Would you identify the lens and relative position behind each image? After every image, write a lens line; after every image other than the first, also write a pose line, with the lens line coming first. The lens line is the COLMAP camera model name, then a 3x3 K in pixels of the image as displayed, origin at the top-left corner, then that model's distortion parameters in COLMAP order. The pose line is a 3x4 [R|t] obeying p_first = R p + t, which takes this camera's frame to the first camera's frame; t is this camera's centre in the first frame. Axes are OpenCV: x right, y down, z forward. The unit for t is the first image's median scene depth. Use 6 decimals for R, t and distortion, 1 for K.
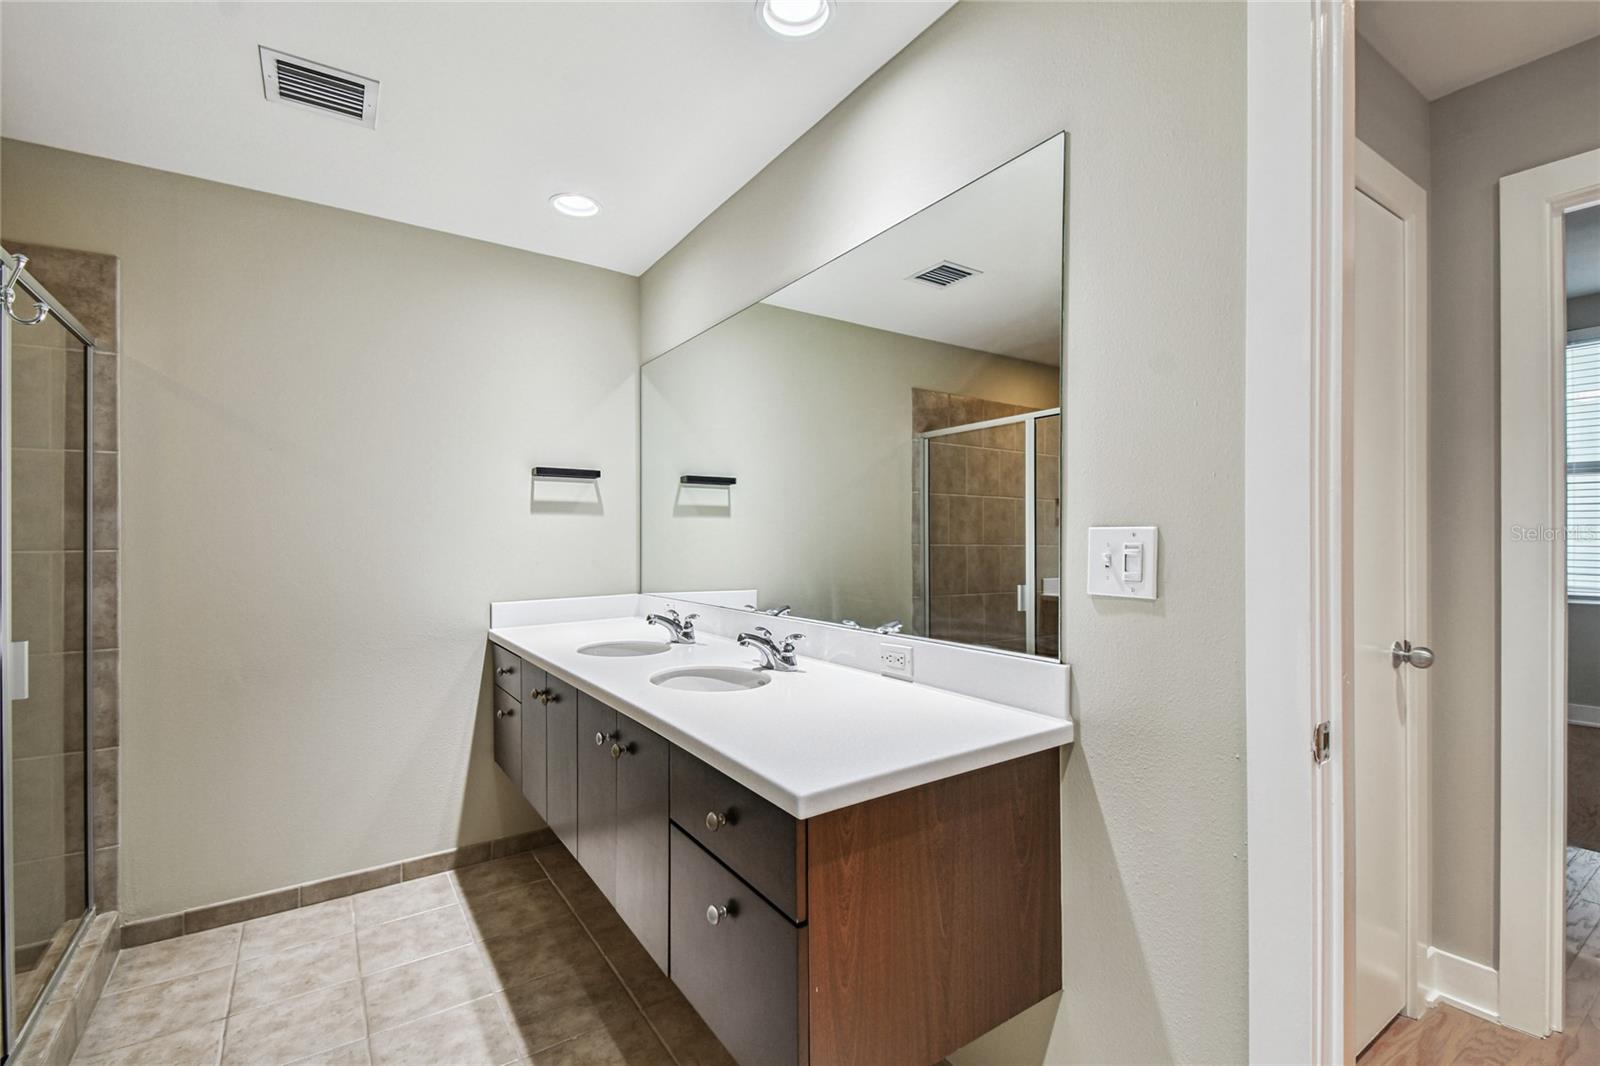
lens RADIAL K [[718.6, 0, 814.2], [0, 718.6, 526.3], [0, 0, 1]] dist [0.034407, -0.019413]
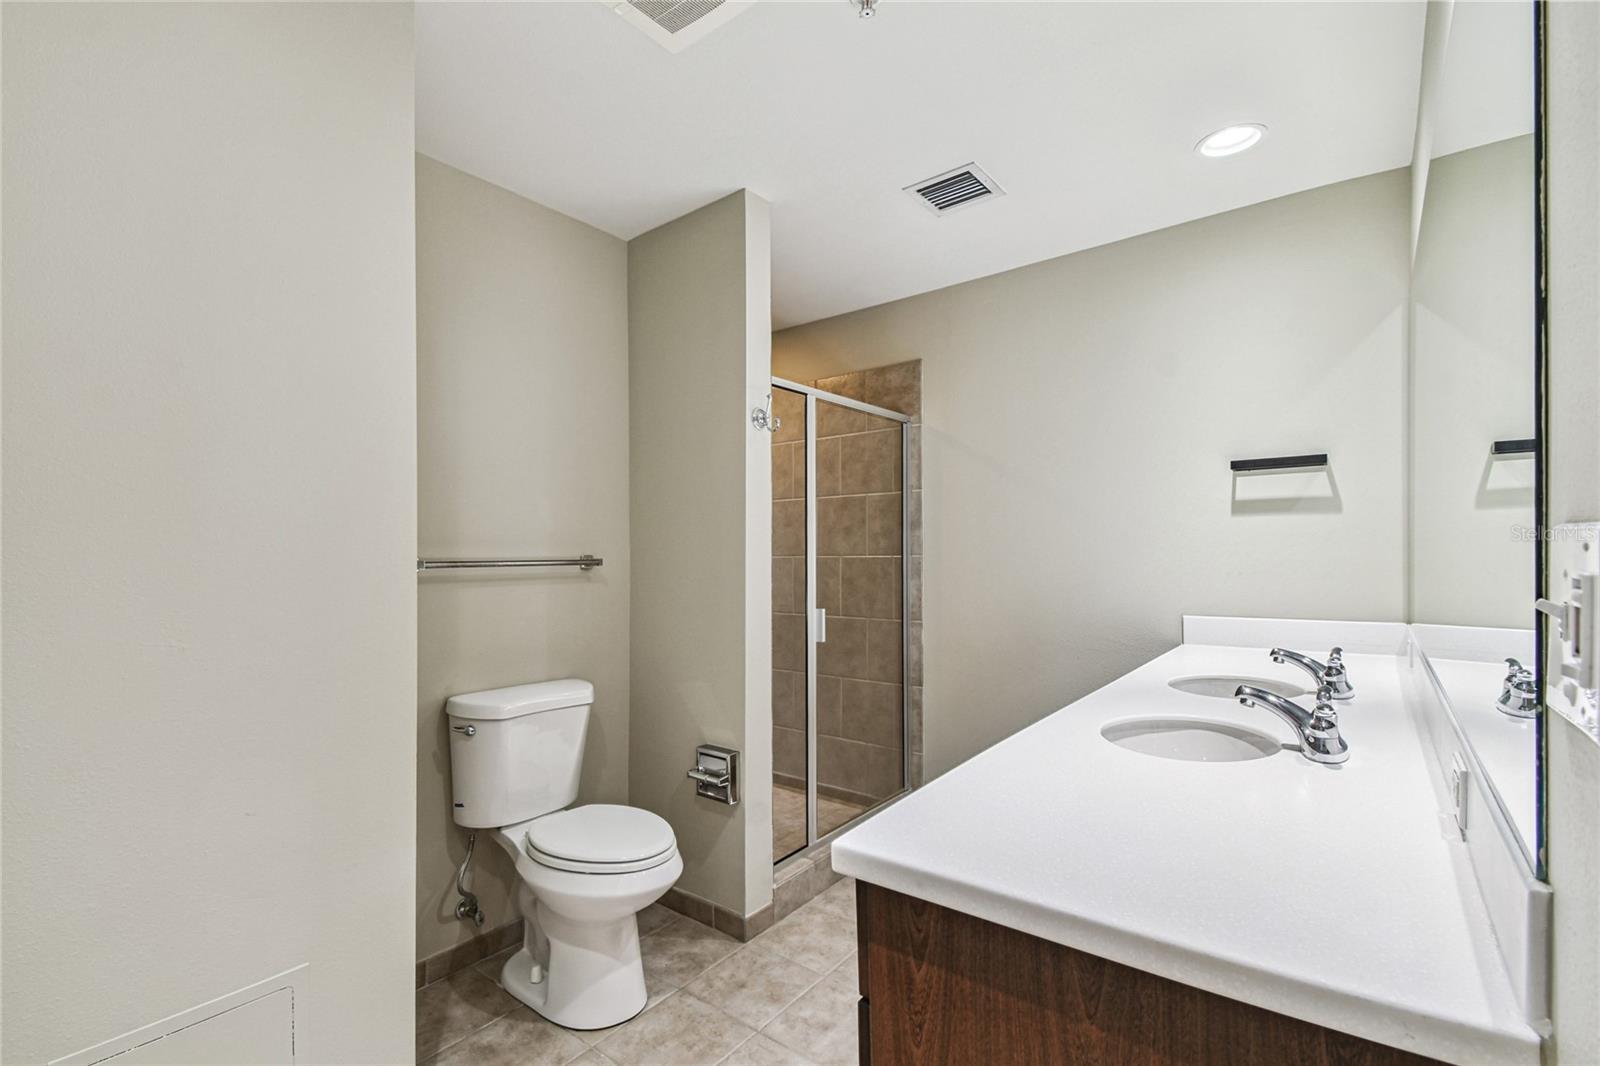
lens RADIAL K [[718.6, 0, 779.0], [0, 718.6, 532.0], [0, 0, 1]] dist [0.034407, -0.019413]
pose [[0.262415, -0.022612, -0.964690, 0.391490], [0.029426, 0.999448, -0.015422, -0.001292], [0.964506, -0.024340, 0.262935, 0.330137]]
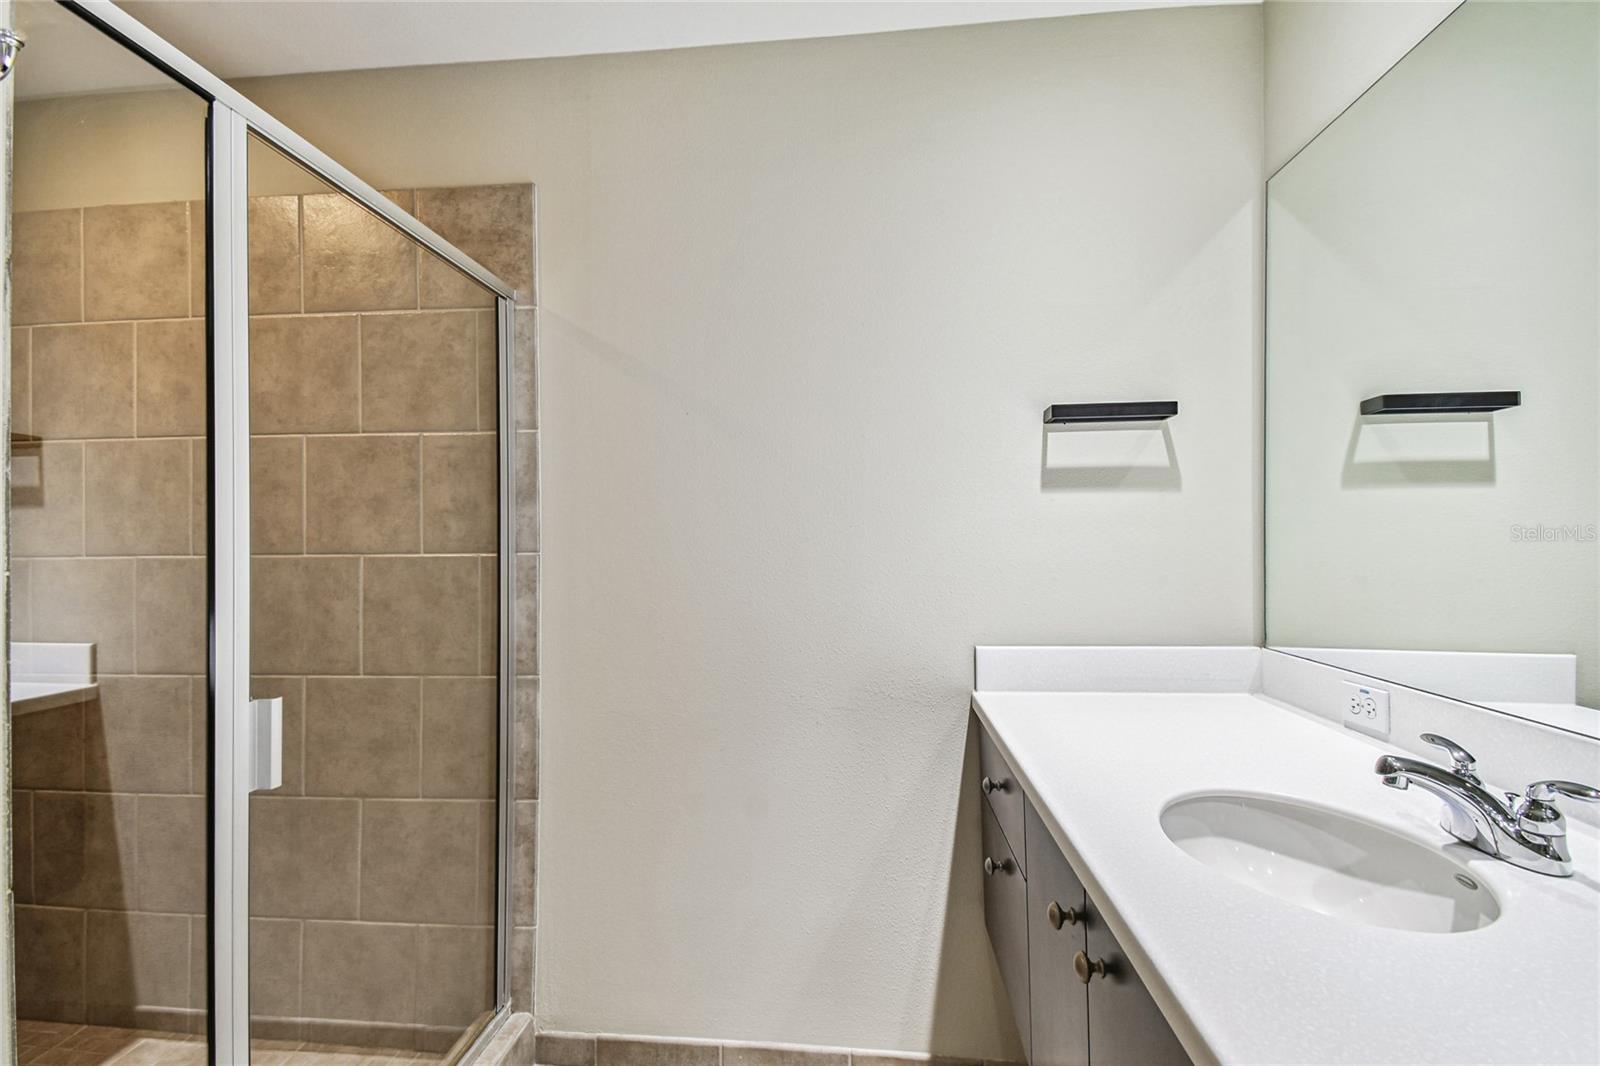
lens RADIAL K [[700.0, 0, 801.7], [0, 700.0, 551.9], [0, 0, 1]] dist [0.040751, -0.001250]
pose [[0.759656, 0.010662, -0.650238, -0.231897], [0.016612, 0.999221, 0.035792, 0.008753], [0.650113, -0.037992, 0.758887, 0.600756]]
